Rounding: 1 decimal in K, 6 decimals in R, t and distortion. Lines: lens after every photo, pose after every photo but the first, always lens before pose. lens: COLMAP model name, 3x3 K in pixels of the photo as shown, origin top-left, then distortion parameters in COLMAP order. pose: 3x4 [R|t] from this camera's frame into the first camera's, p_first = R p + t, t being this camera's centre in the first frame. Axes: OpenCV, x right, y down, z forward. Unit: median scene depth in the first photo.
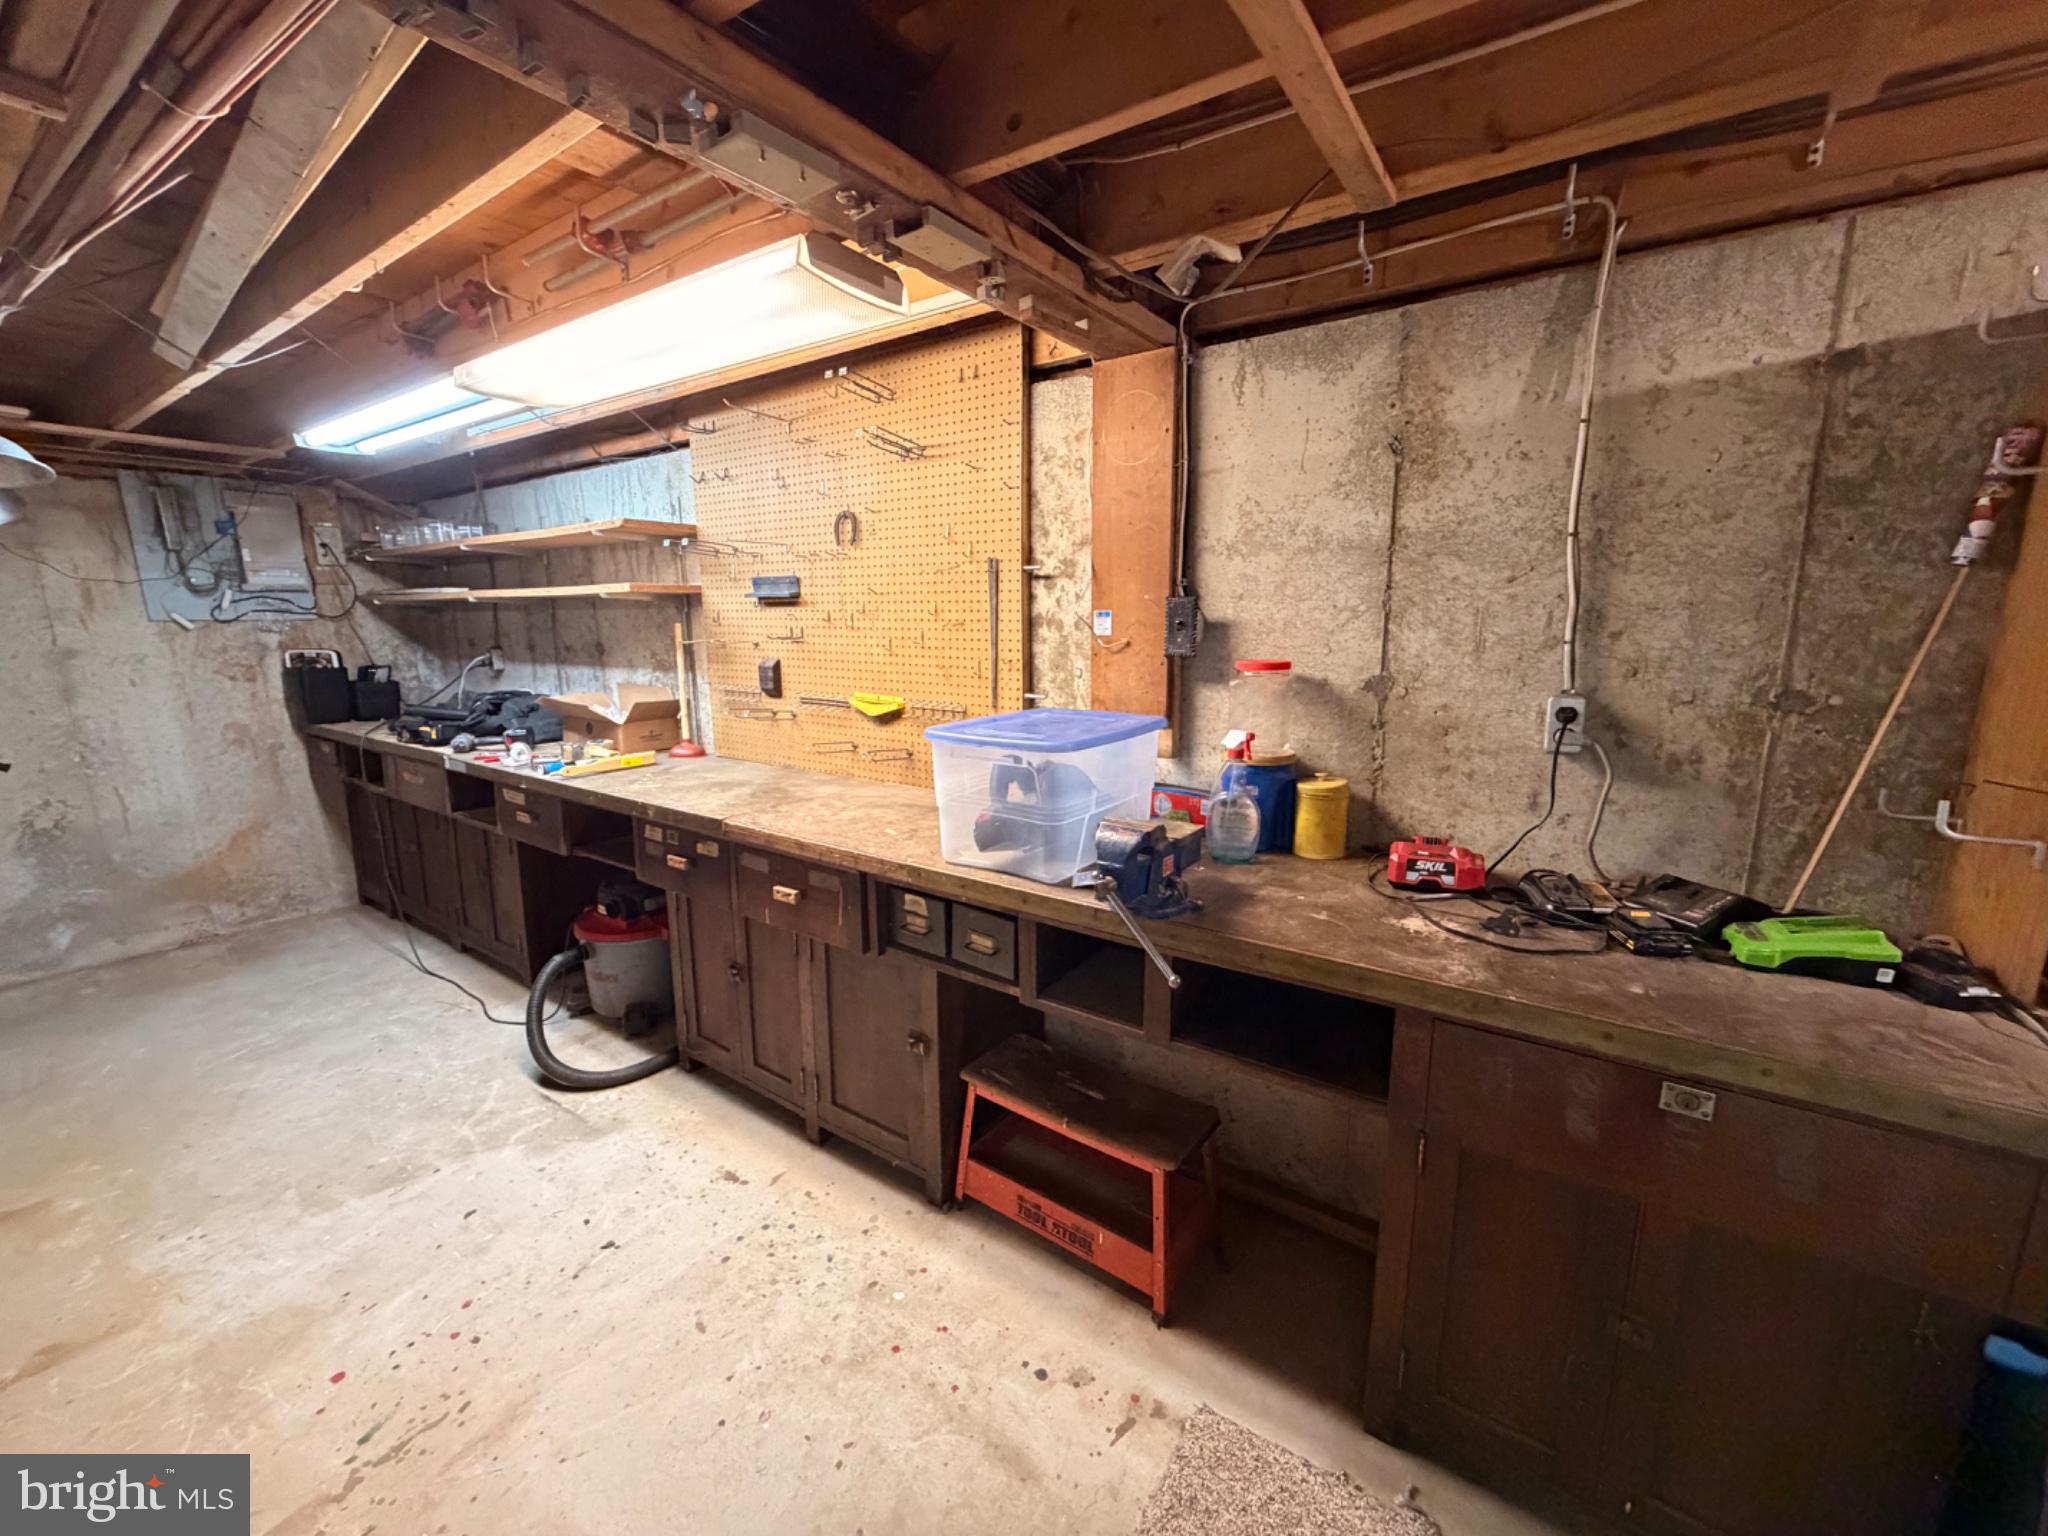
lens RADIAL K [[814.4, 0, 1024.0], [0, 814.4, 768.0], [0, 0, 1]] dist [0.002320, 0.000029]
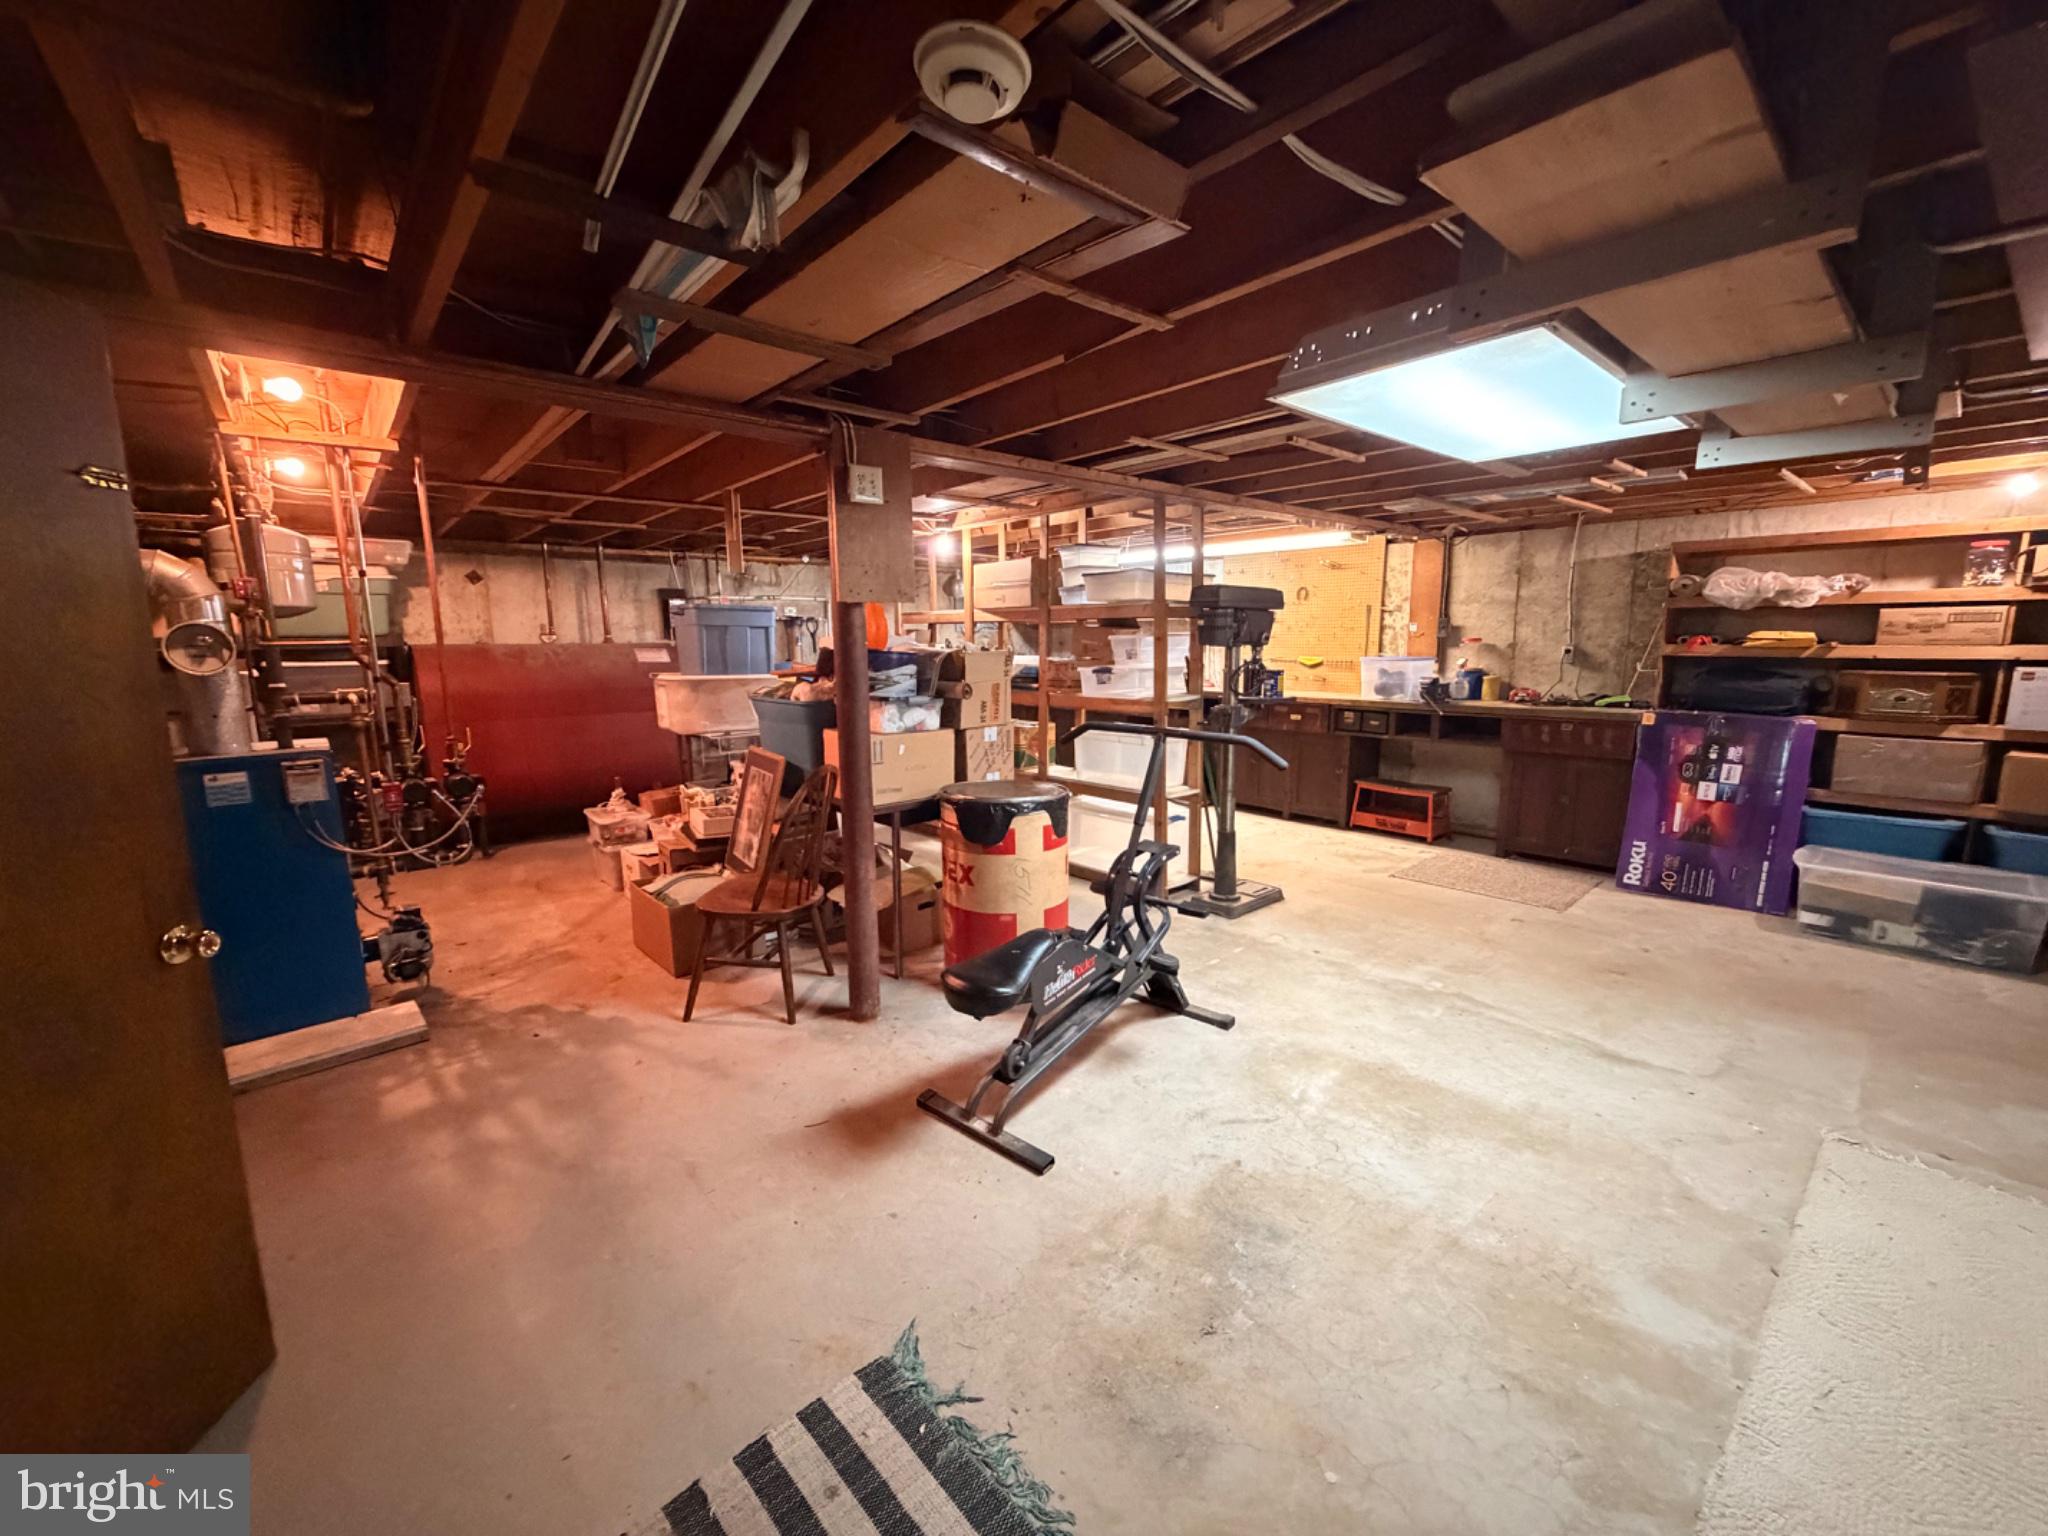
lens RADIAL K [[814.4, 0, 1024.0], [0, 814.4, 768.0], [0, 0, 1]] dist [0.002320, 0.000029]
pose [[0.969196, 0.038980, -0.243187, -0.606562], [-0.046752, 0.998561, -0.026265, 0.540676], [0.241813, 0.036825, 0.969624, -2.483729]]
